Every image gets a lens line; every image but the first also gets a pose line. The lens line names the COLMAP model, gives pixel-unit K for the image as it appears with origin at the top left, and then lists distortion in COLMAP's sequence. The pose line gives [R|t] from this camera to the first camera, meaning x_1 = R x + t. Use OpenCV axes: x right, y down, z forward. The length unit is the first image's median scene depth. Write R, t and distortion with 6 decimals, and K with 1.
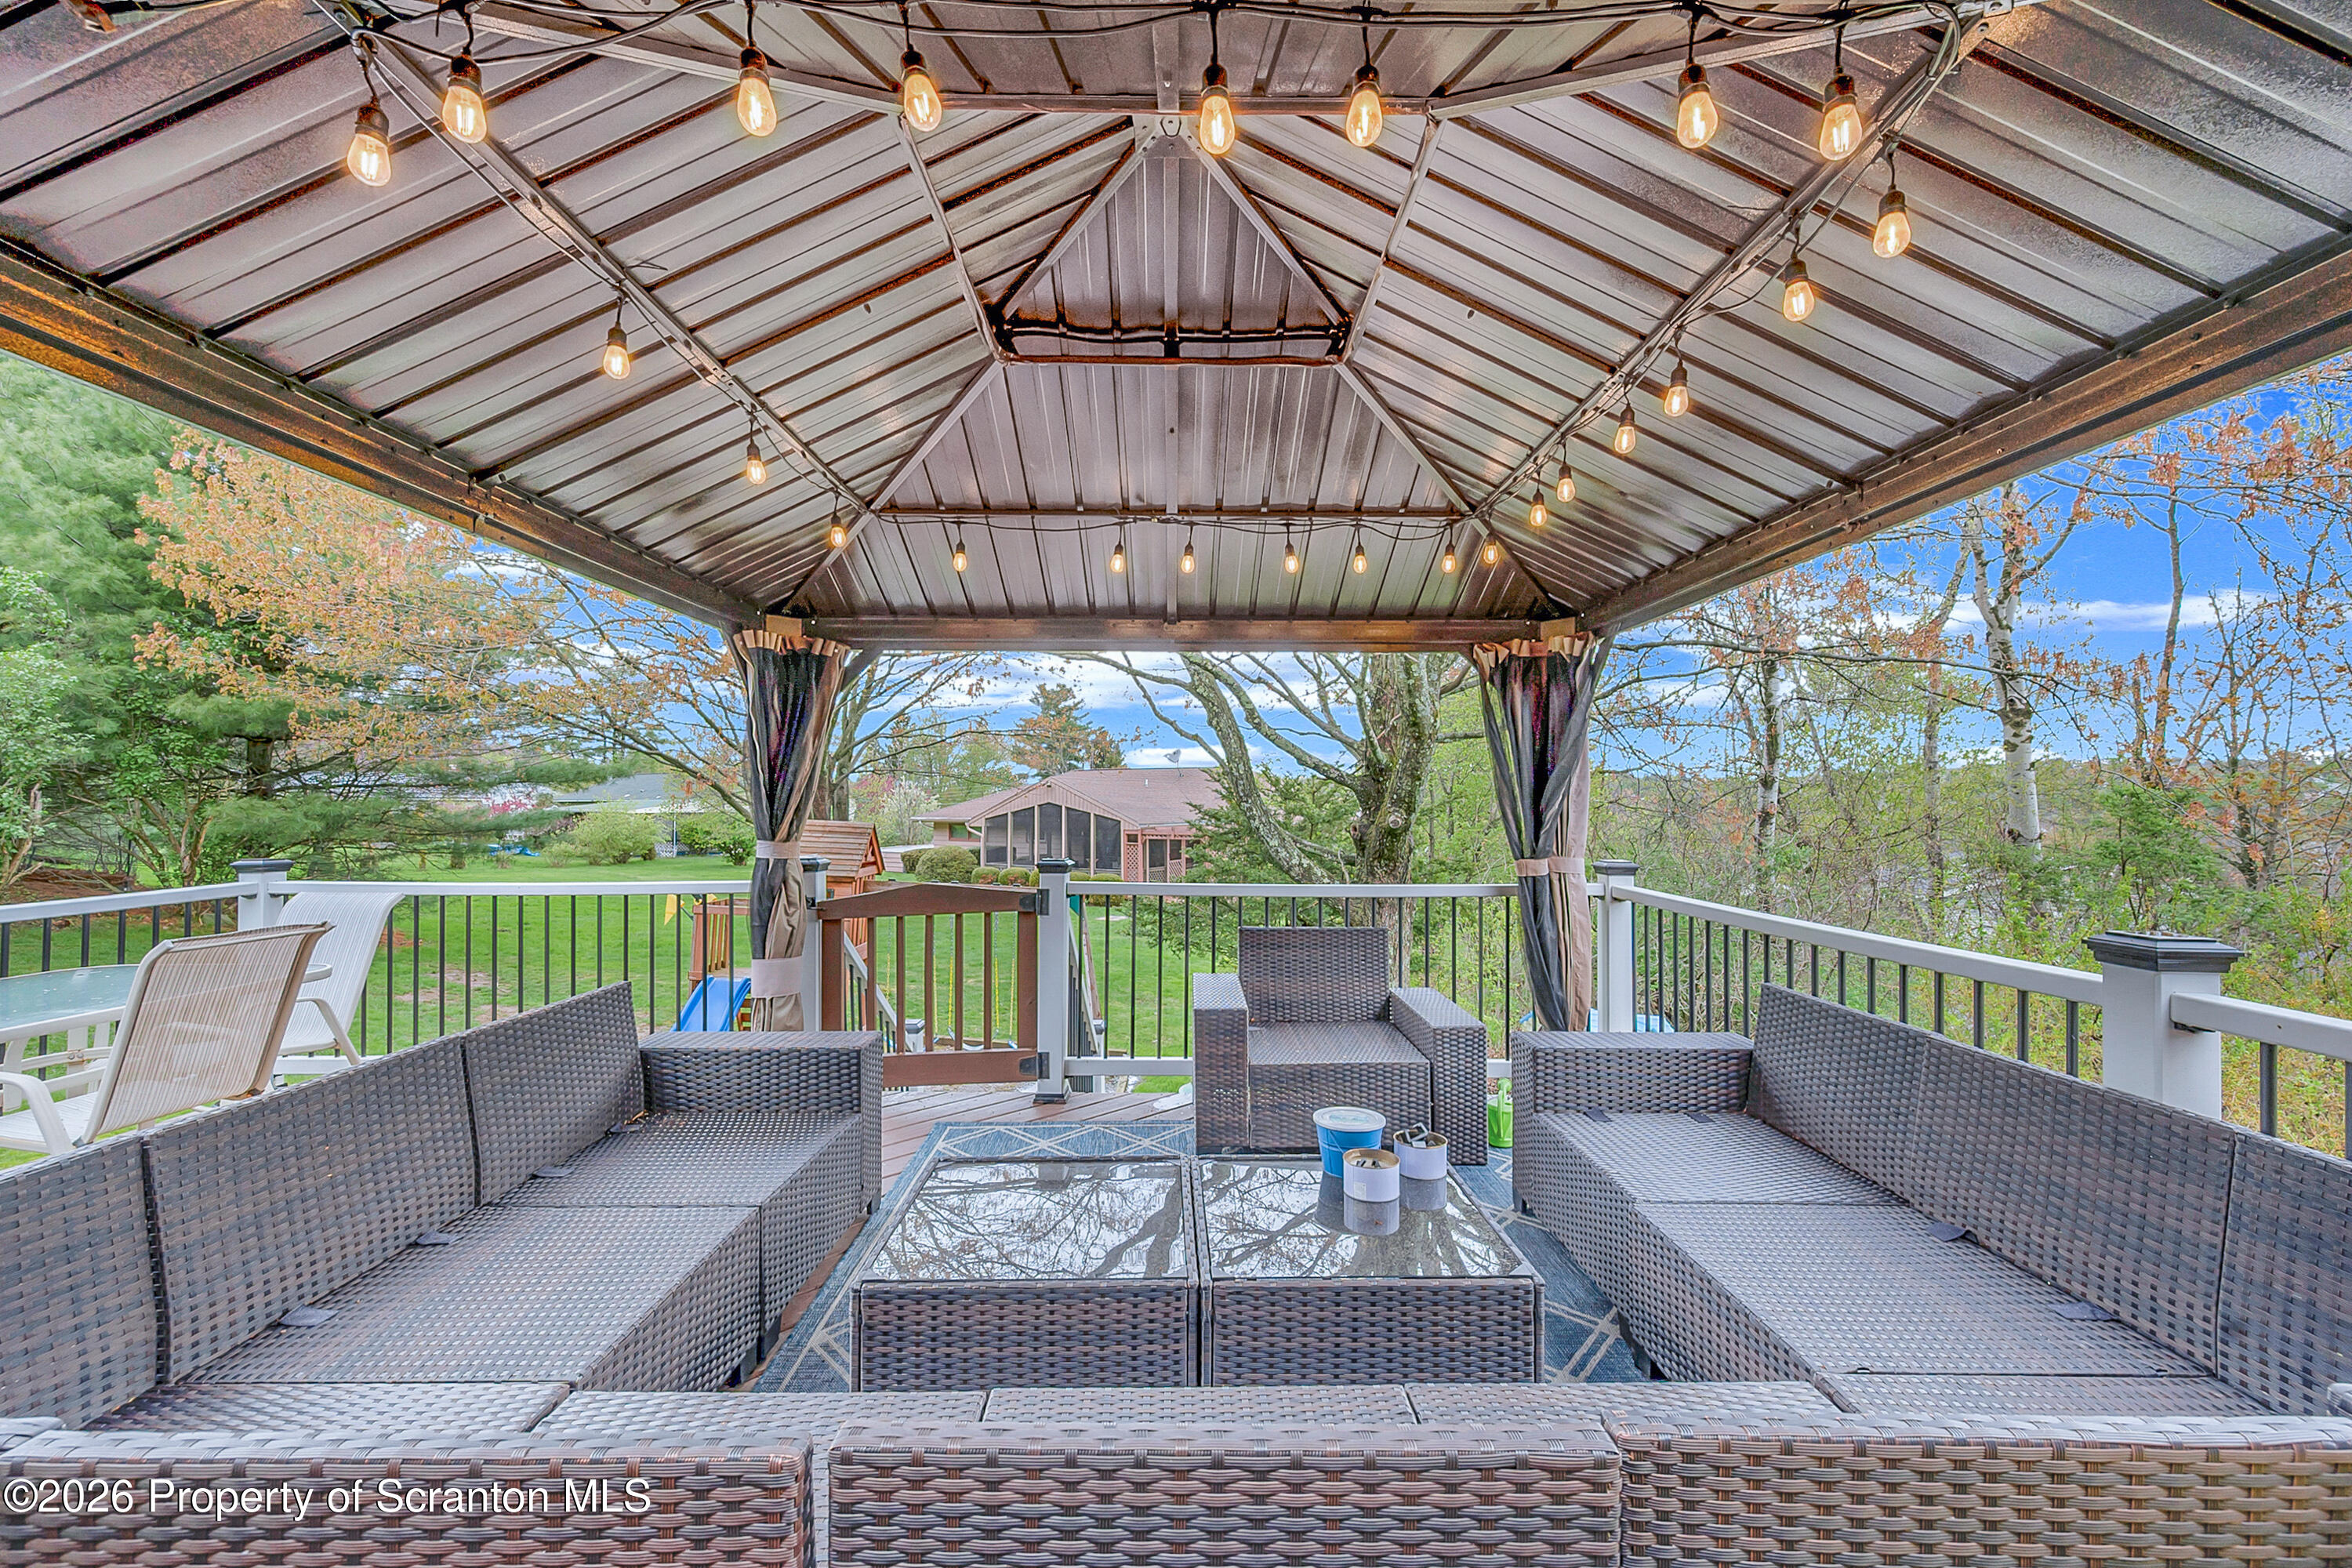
lens RADIAL K [[903.0, 0, 1176.0], [0, 903.0, 784.0], [0, 0, 1]] dist [-0.000168, -0.000024]
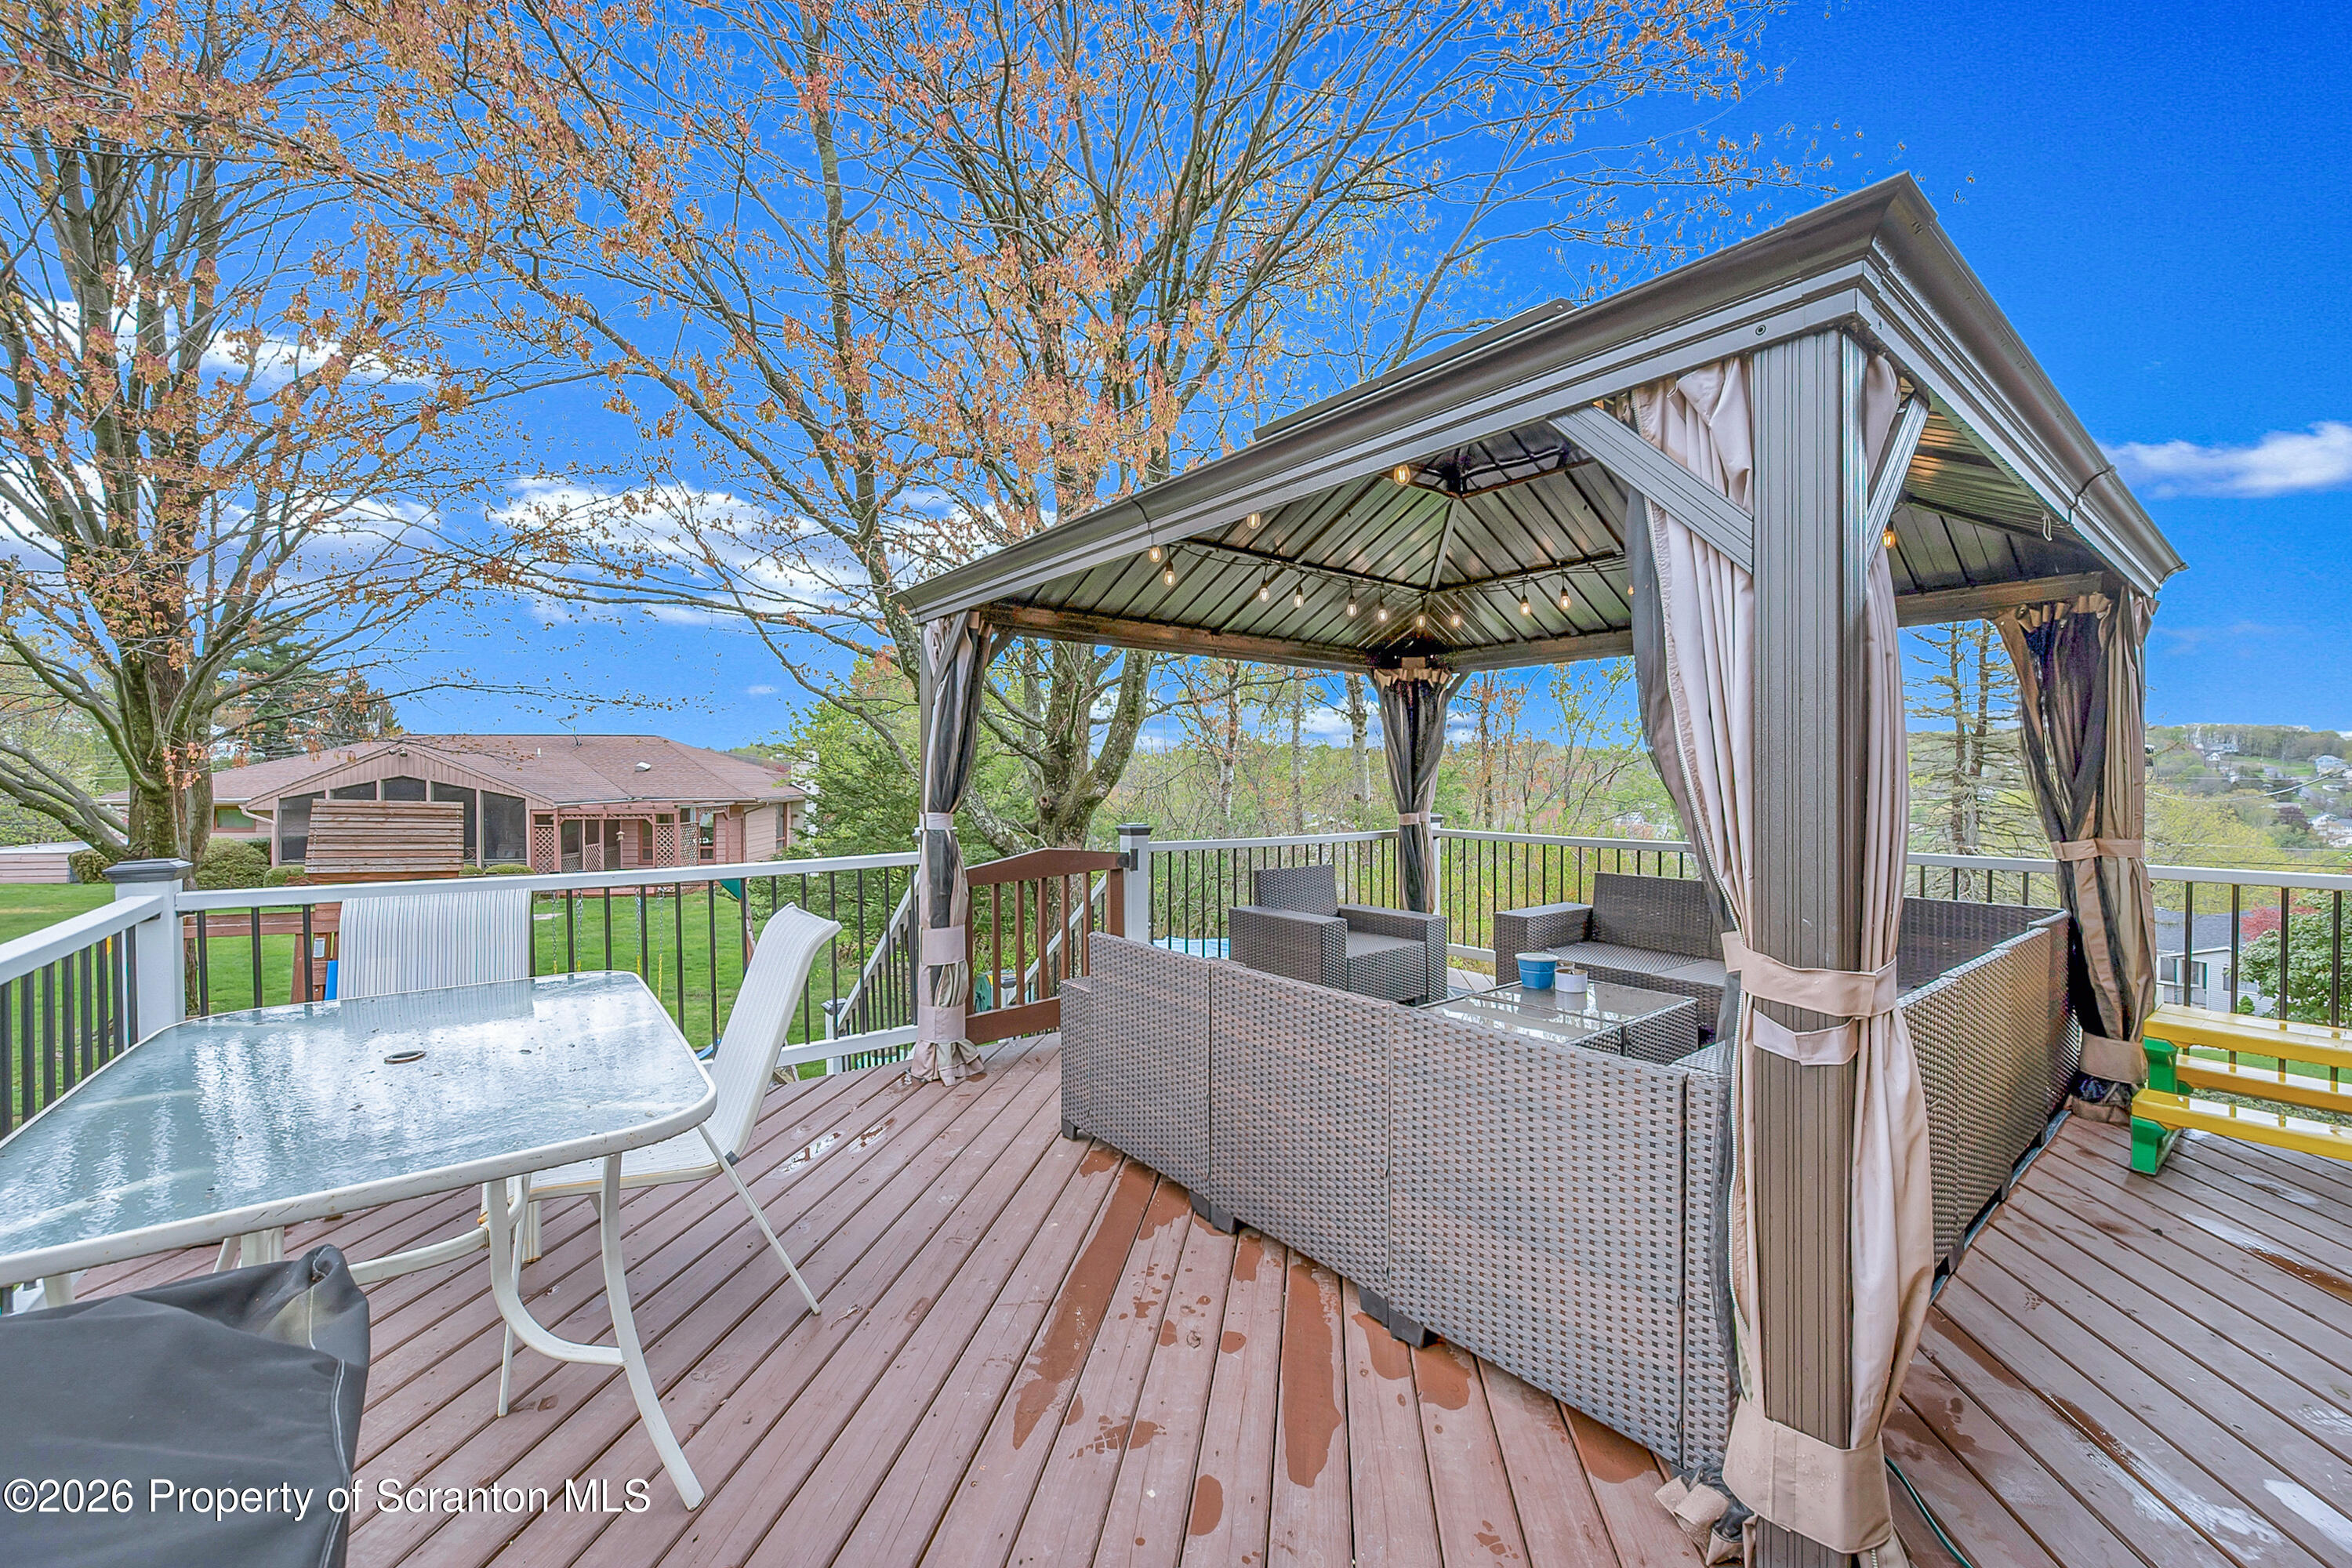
lens RADIAL K [[903.0, 0, 1176.0], [0, 903.0, 784.0], [0, 0, 1]] dist [-0.000168, -0.000024]
pose [[0.789985, -0.004510, 0.613109, -0.706491], [-0.013379, 0.999608, 0.024592, 0.001256], [-0.612980, -0.027630, 0.789615, 0.032035]]
